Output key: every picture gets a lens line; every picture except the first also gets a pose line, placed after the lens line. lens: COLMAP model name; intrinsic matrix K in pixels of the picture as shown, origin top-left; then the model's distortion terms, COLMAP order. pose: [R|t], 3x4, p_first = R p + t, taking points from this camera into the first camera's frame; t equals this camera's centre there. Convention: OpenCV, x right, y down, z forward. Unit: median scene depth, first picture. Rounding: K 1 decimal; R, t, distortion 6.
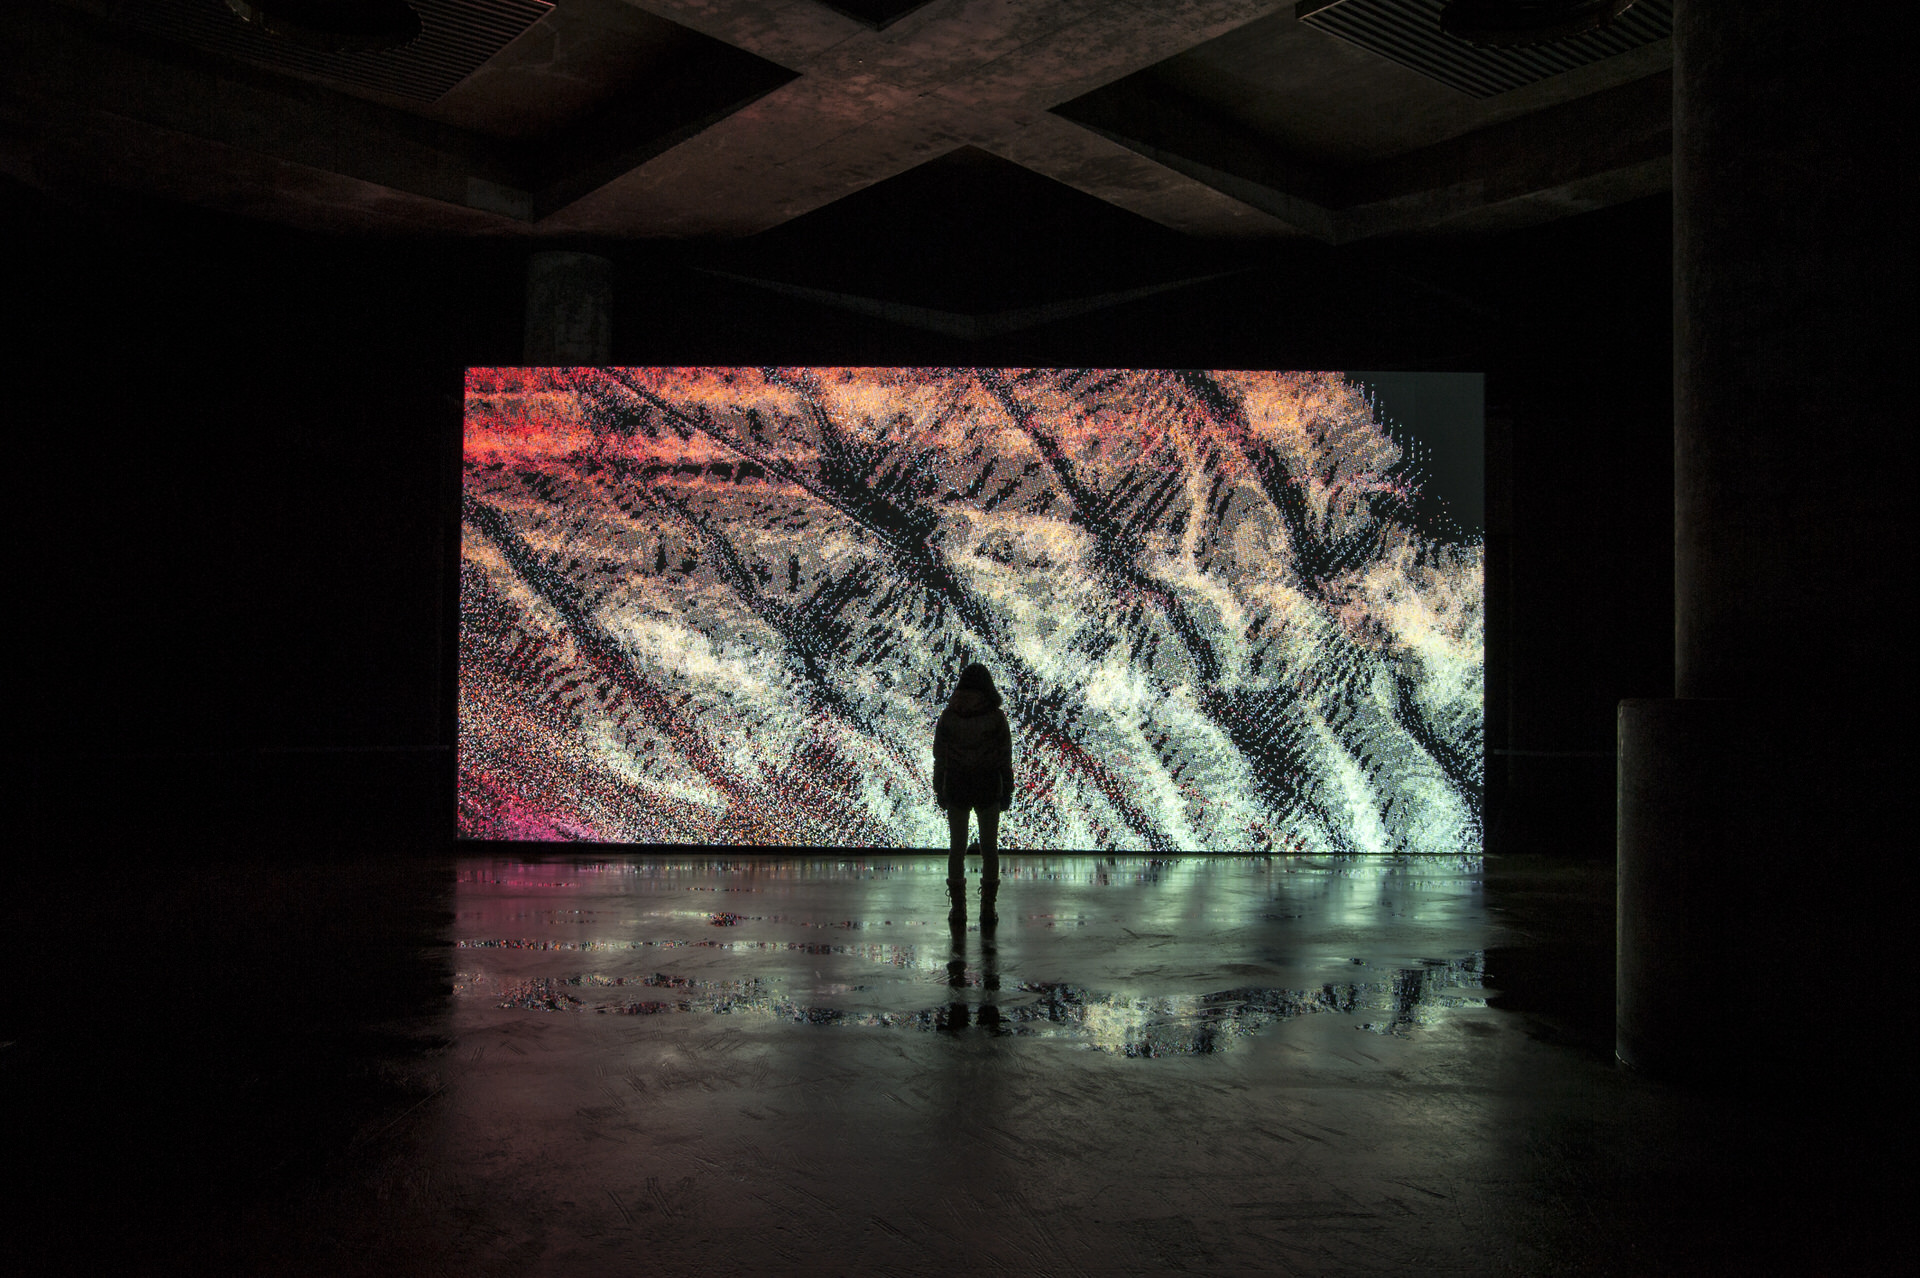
lens RADIAL K [[1589.8, 0, 960.0], [0, 1589.8, 639.0], [0, 0, 1]] dist [-0.002248, 0.003099]
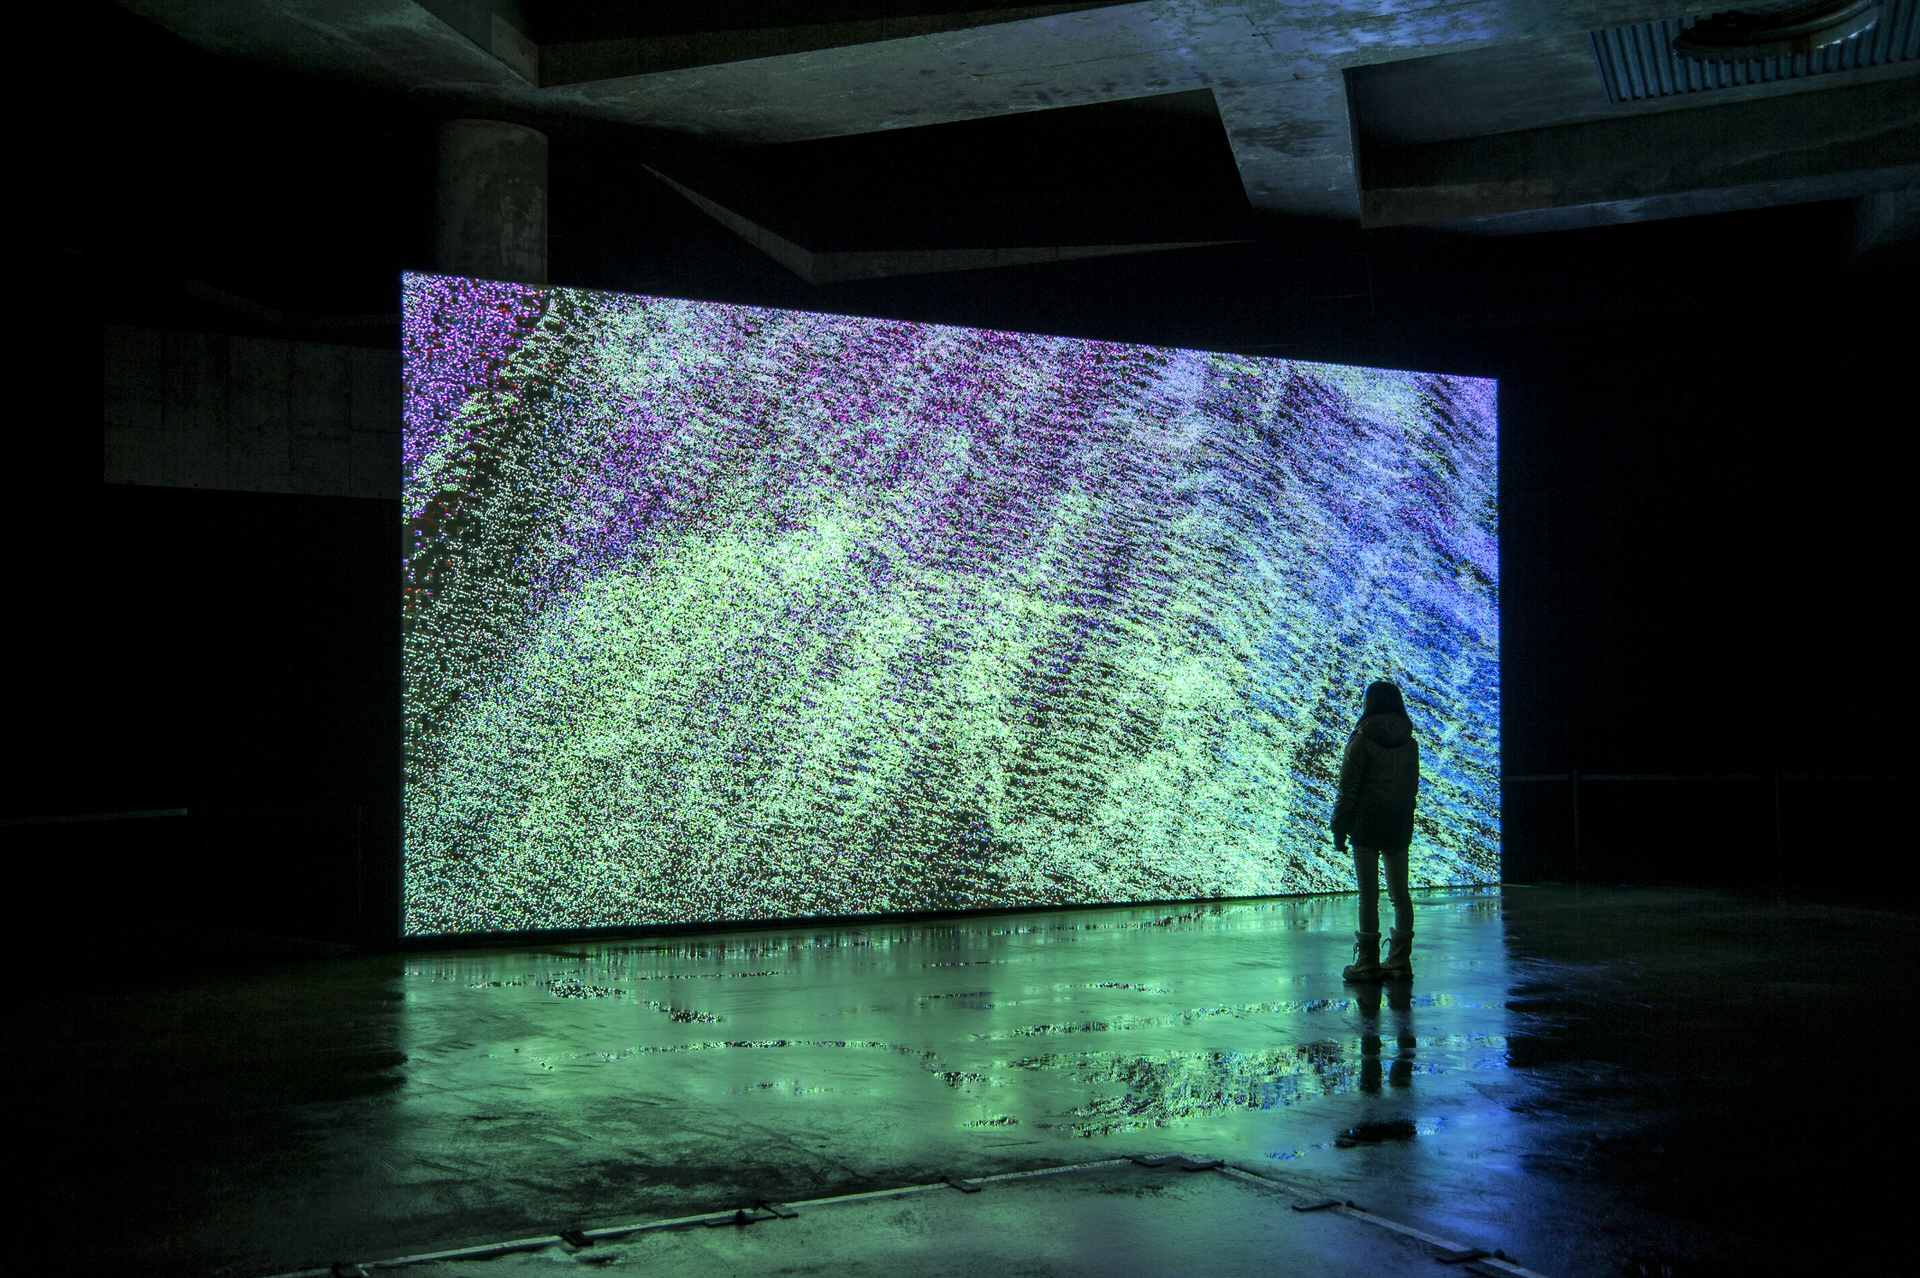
lens RADIAL K [[2067.1, 0, 965.9], [0, 2067.1, 668.7], [0, 0, 1]] dist [0.111100, 0.036027]
pose [[0.874623, 0.000887, 0.484802, -0.599860], [-0.007911, 0.999891, 0.012441, -0.008337], [-0.484739, -0.014717, 0.874535, 0.063321]]
